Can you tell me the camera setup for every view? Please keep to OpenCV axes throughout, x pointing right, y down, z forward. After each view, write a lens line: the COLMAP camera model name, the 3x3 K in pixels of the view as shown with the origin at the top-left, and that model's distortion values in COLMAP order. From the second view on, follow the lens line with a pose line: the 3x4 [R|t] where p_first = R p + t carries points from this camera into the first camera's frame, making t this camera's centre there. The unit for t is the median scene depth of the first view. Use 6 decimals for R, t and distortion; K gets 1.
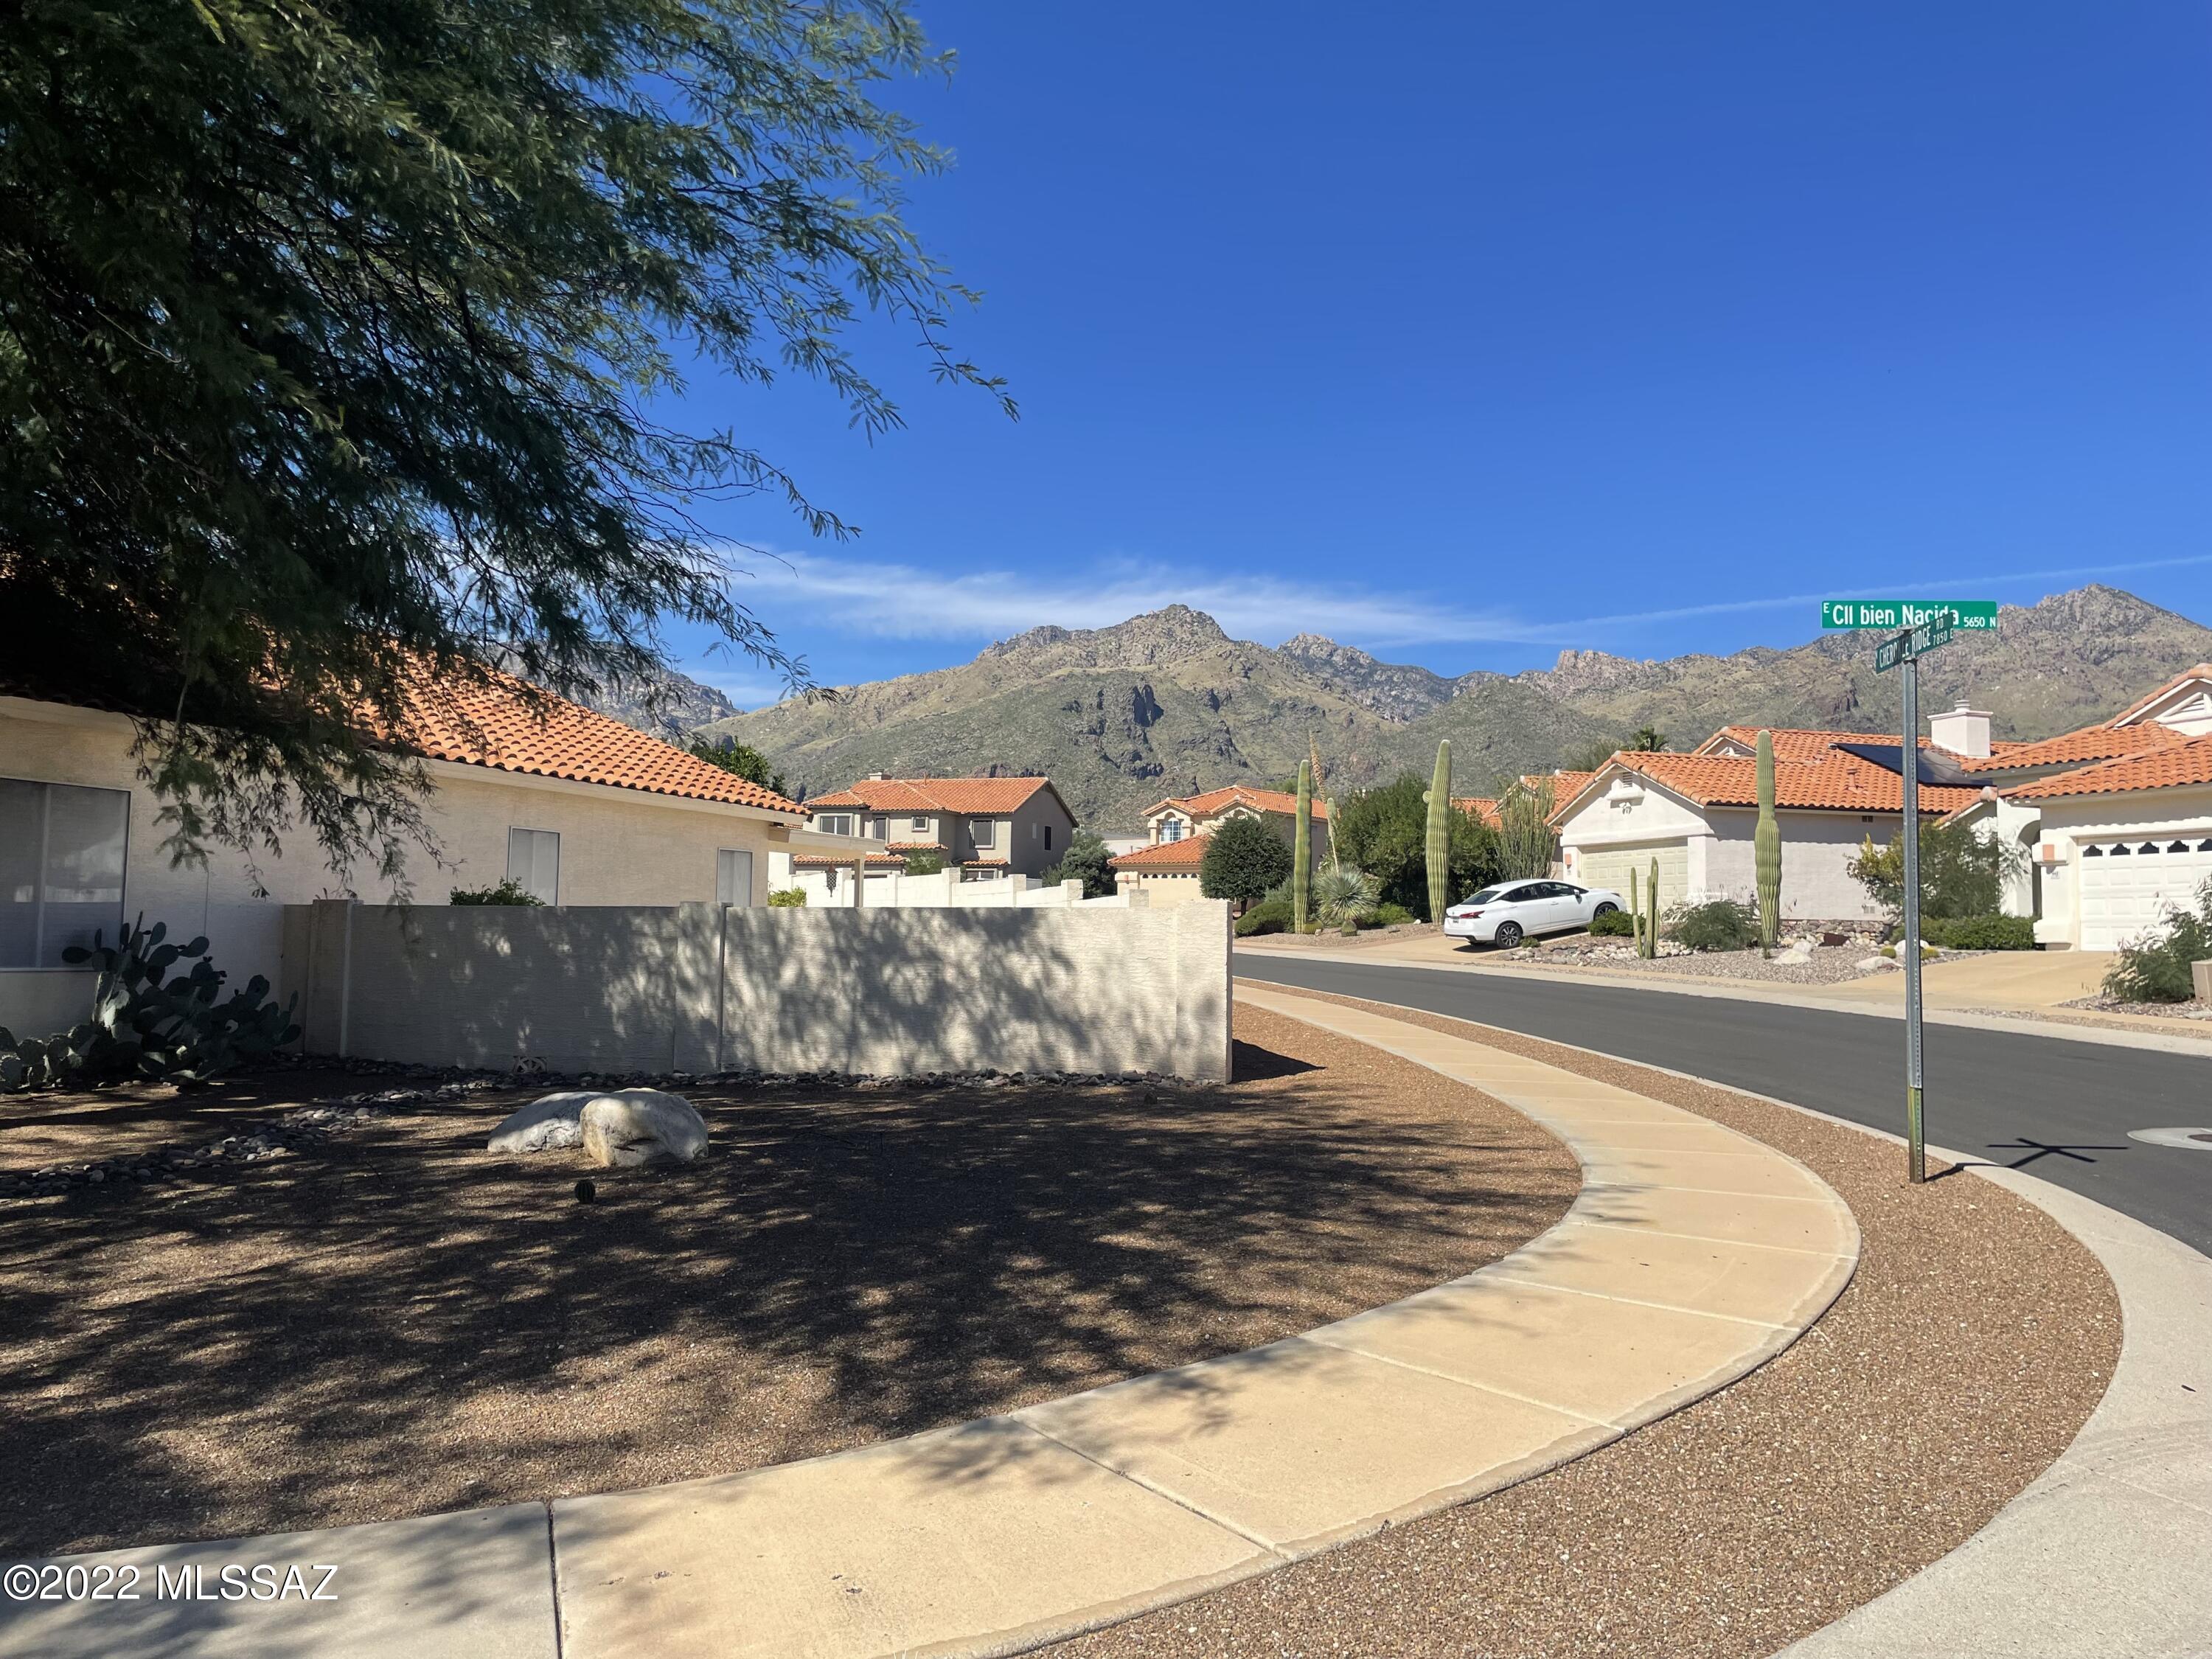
lens RADIAL K [[1663.2, 0, 1127.9], [0, 1663.2, 819.7], [0, 0, 1]] dist [0.095139, -0.120793]
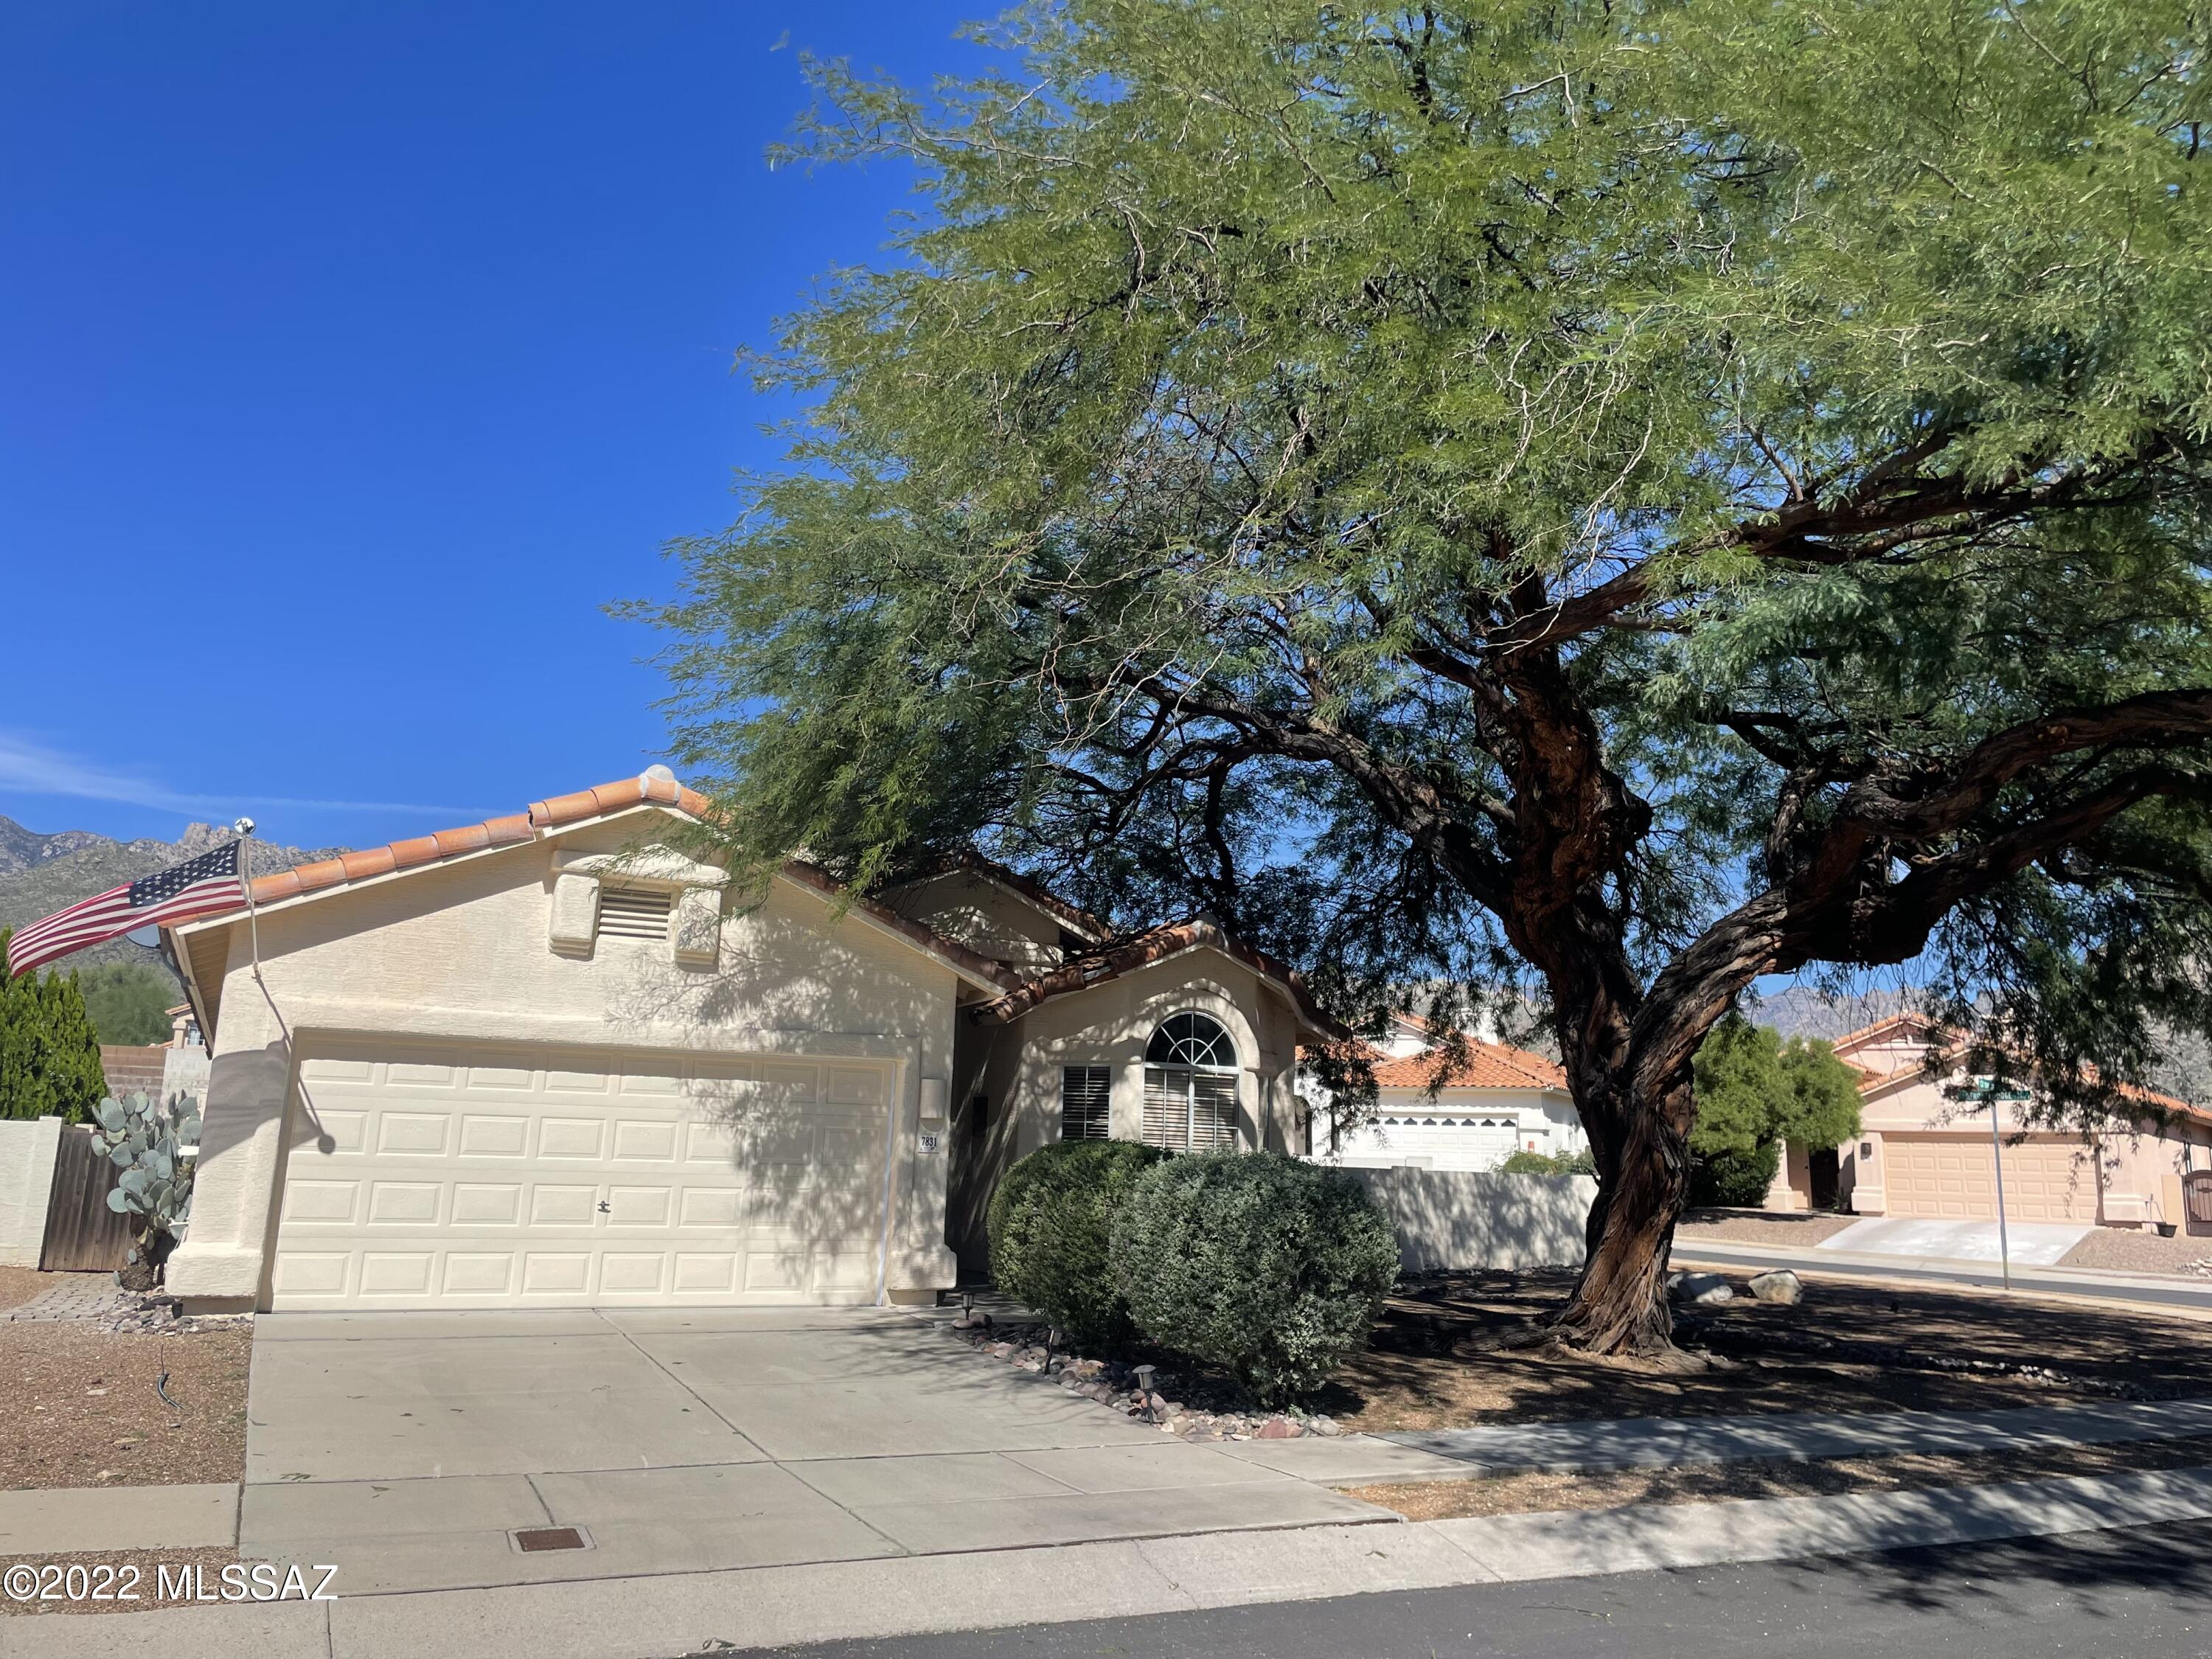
lens RADIAL K [[1663.2, 0, 1108.0], [0, 1663.2, 836.5], [0, 0, 1]] dist [0.095139, -0.120793]
pose [[0.725333, 0.144325, 0.673099, -1.760745], [-0.064714, 0.987741, -0.142055, -0.021213], [-0.685350, 0.059478, 0.725781, -0.043270]]
